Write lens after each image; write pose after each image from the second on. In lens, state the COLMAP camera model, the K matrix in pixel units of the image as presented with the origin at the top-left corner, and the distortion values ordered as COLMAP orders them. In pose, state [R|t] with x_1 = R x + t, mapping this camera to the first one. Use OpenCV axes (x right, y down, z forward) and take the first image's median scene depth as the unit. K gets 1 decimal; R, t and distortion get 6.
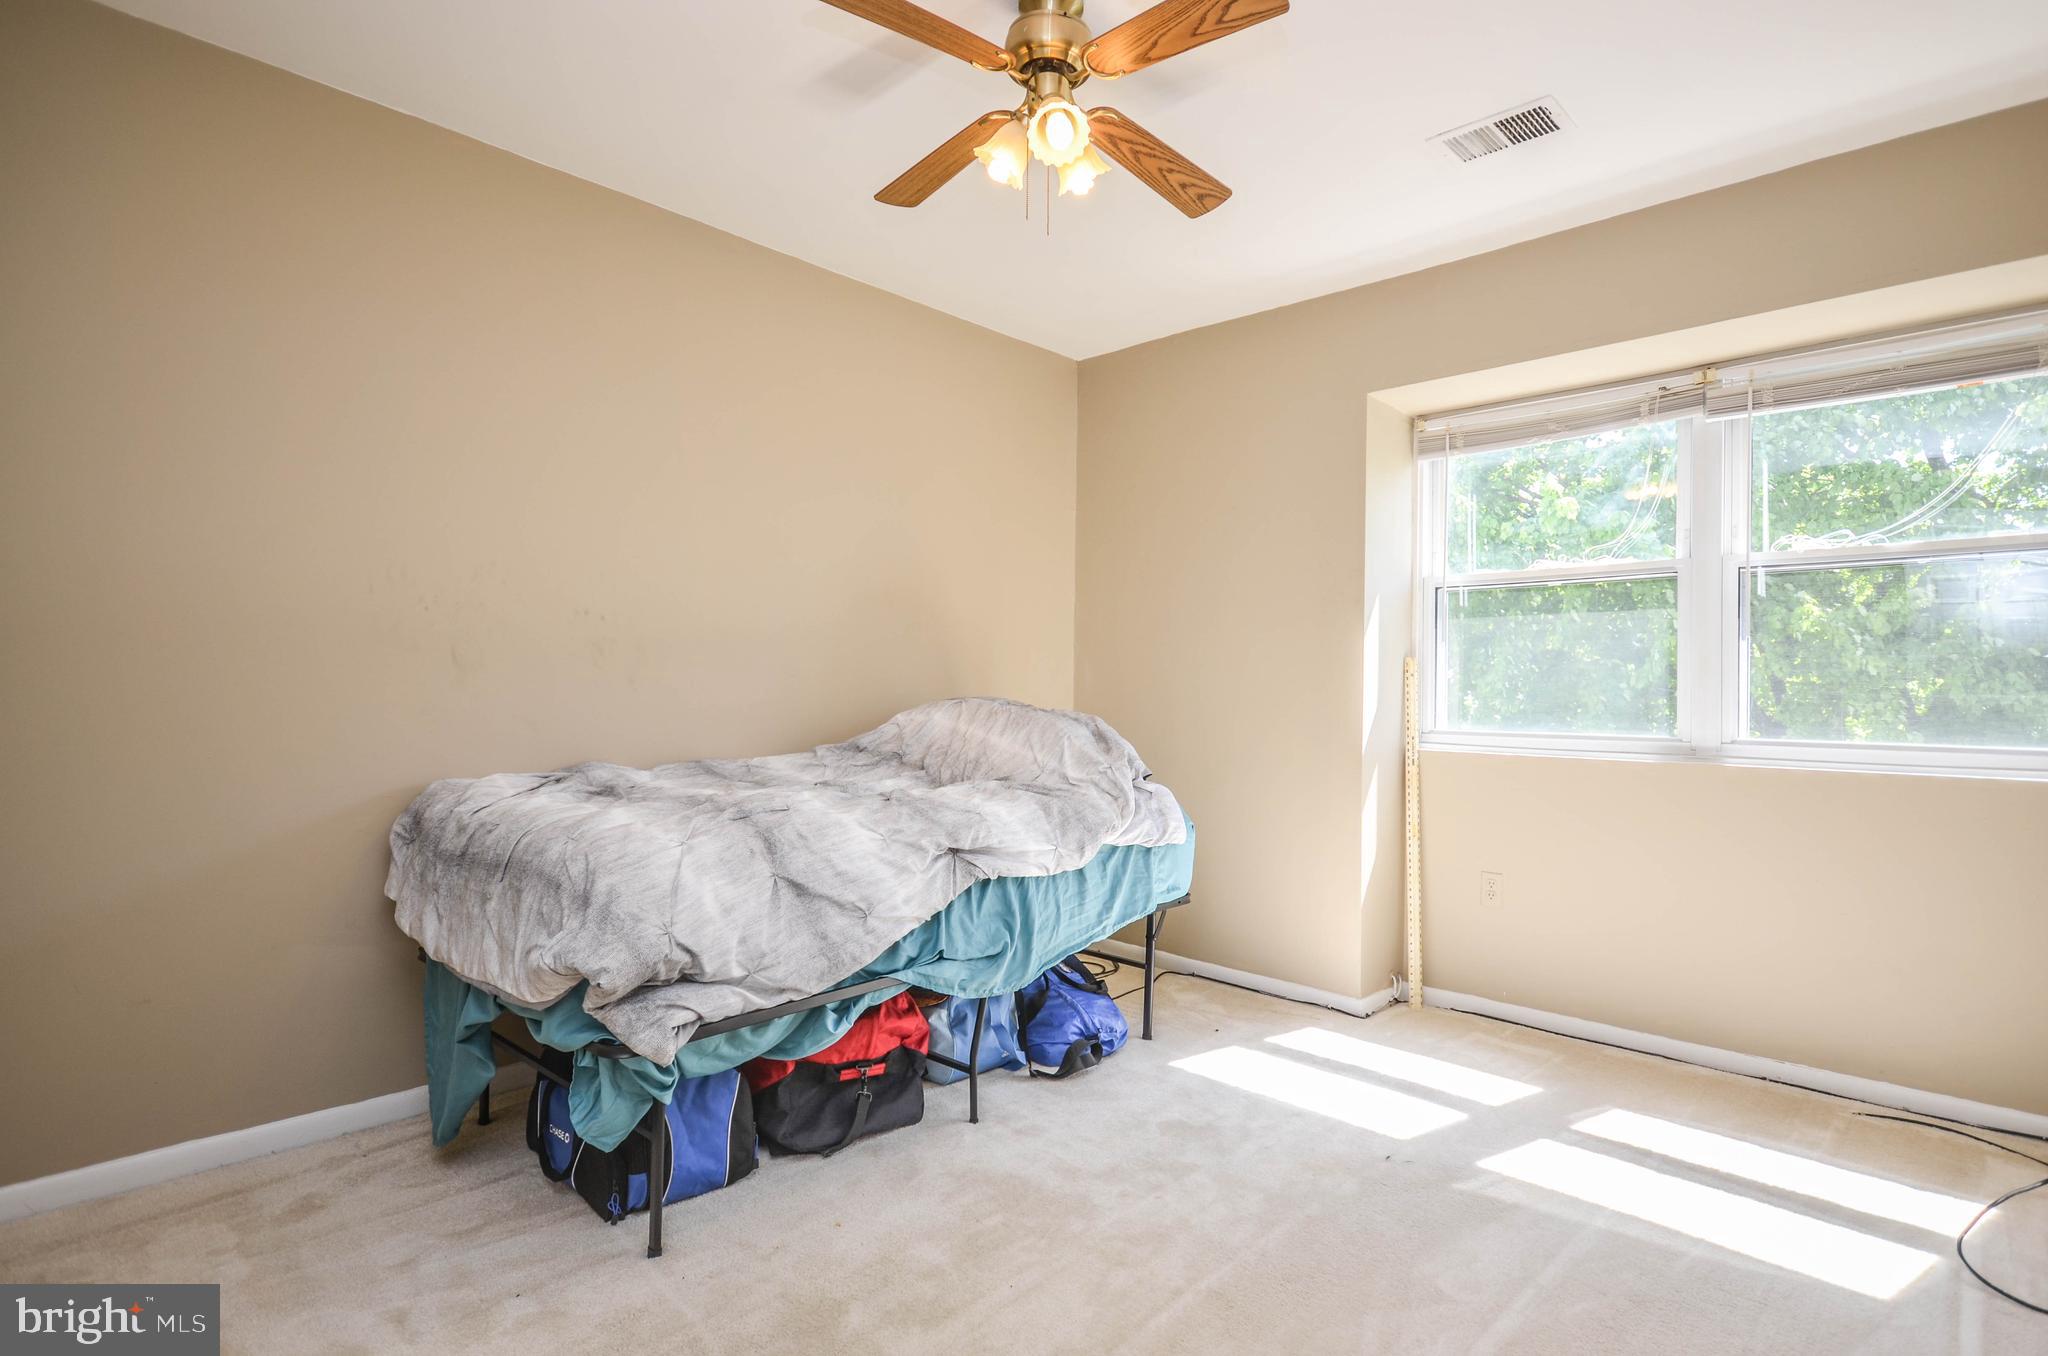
lens RADIAL K [[1038.1, 0, 1049.8], [0, 1038.1, 680.1], [0, 0, 1]] dist [0.002368, 0.000041]
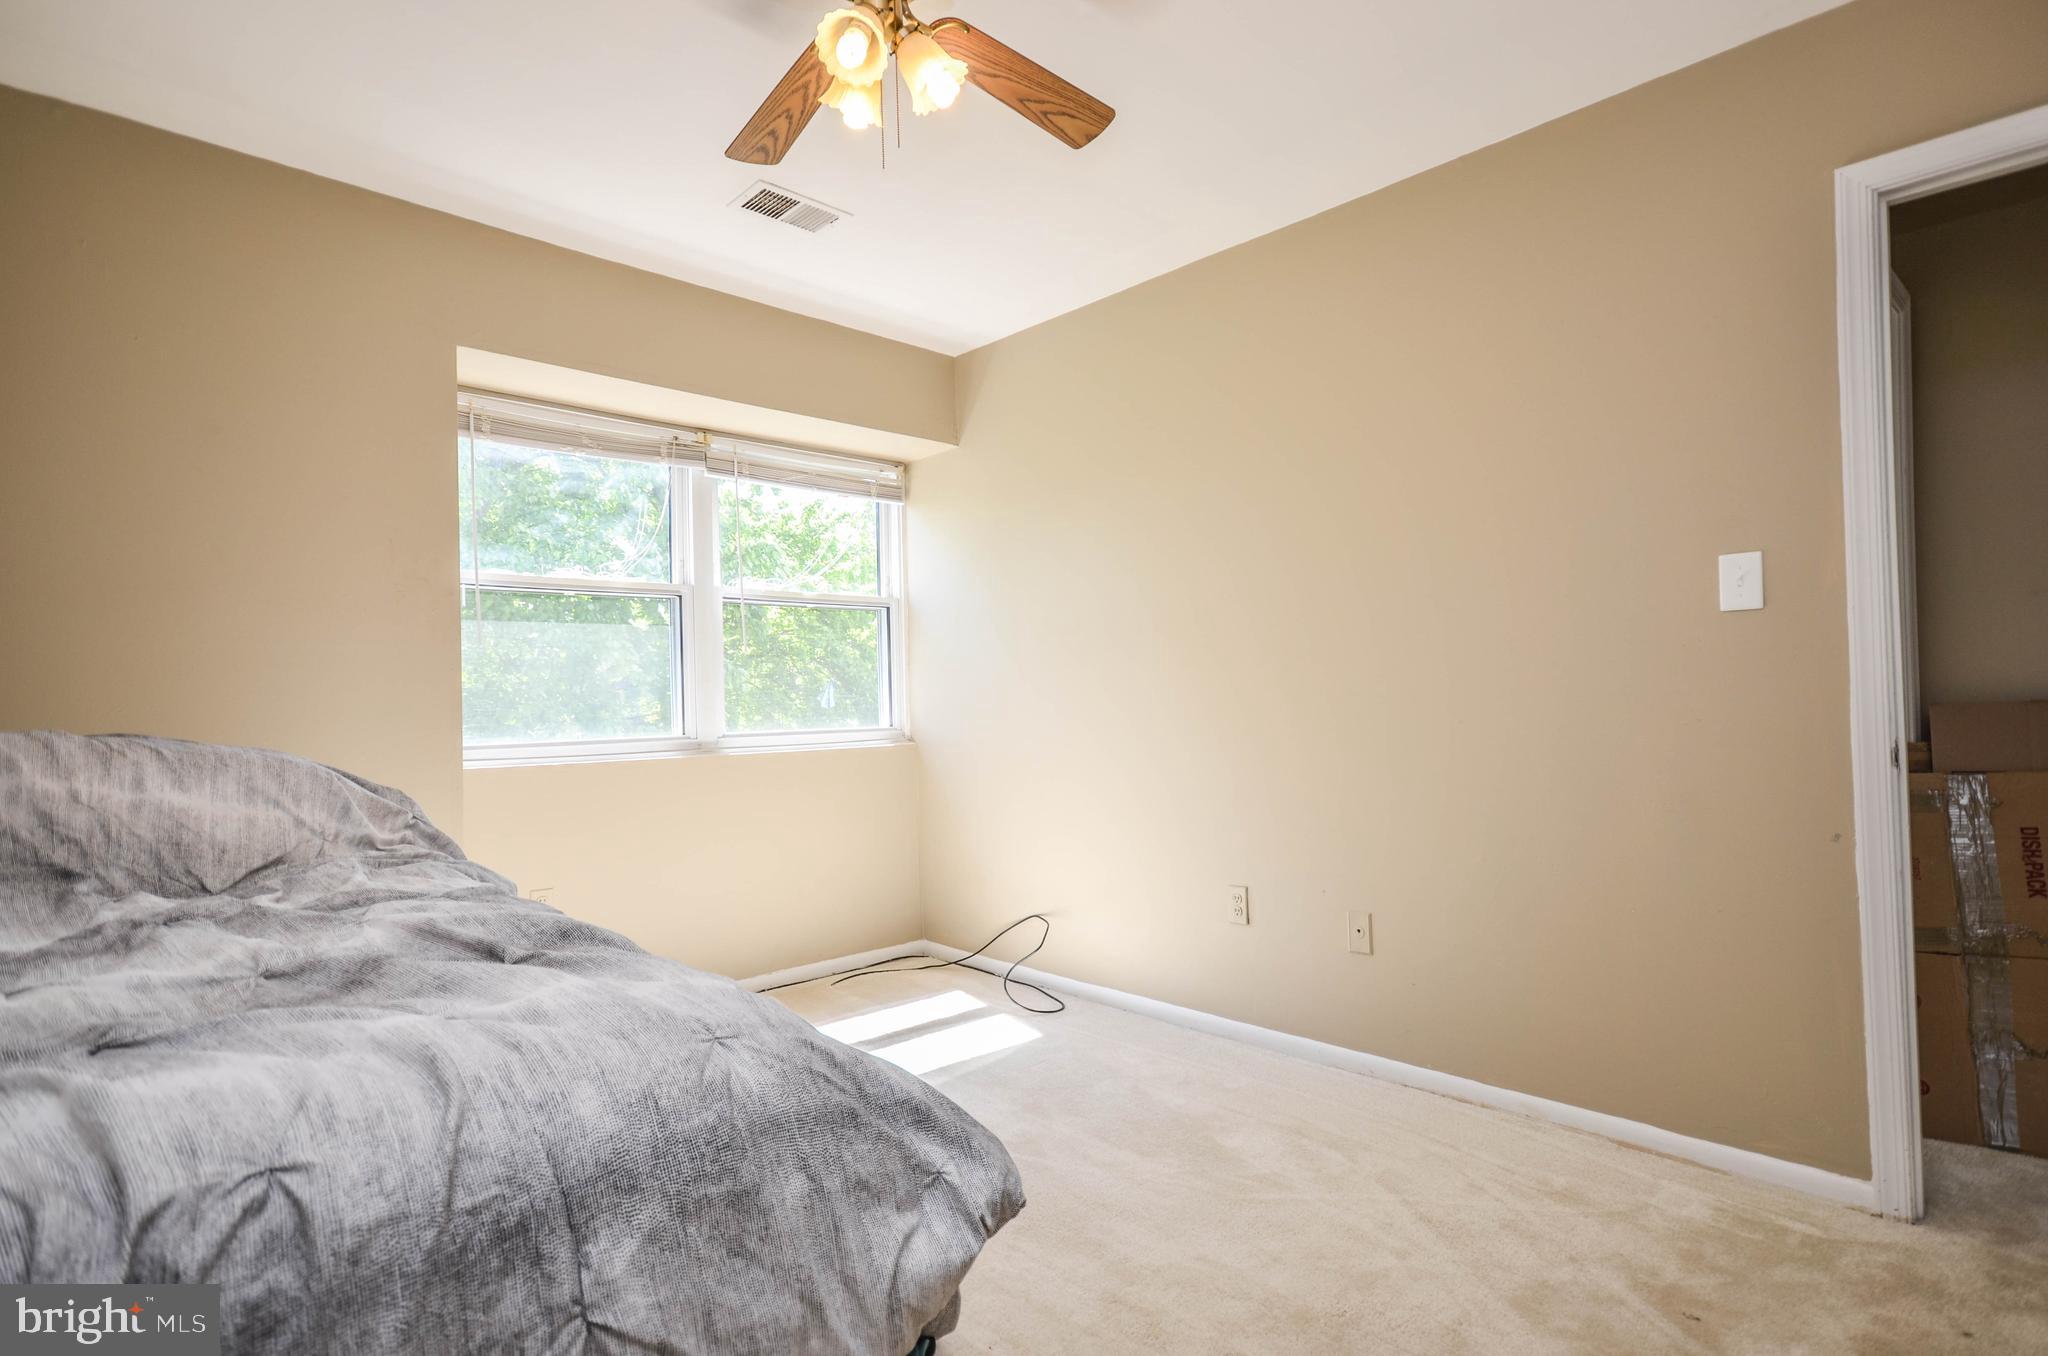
lens RADIAL K [[1038.1, 0, 1049.8], [0, 1038.1, 680.1], [0, 0, 1]] dist [0.002368, 0.000041]
pose [[0.038972, 0.008976, 0.999200, -0.672737], [0.010465, 0.999901, -0.009390, 0.009250], [-0.999186, 0.010823, 0.038874, 0.645624]]
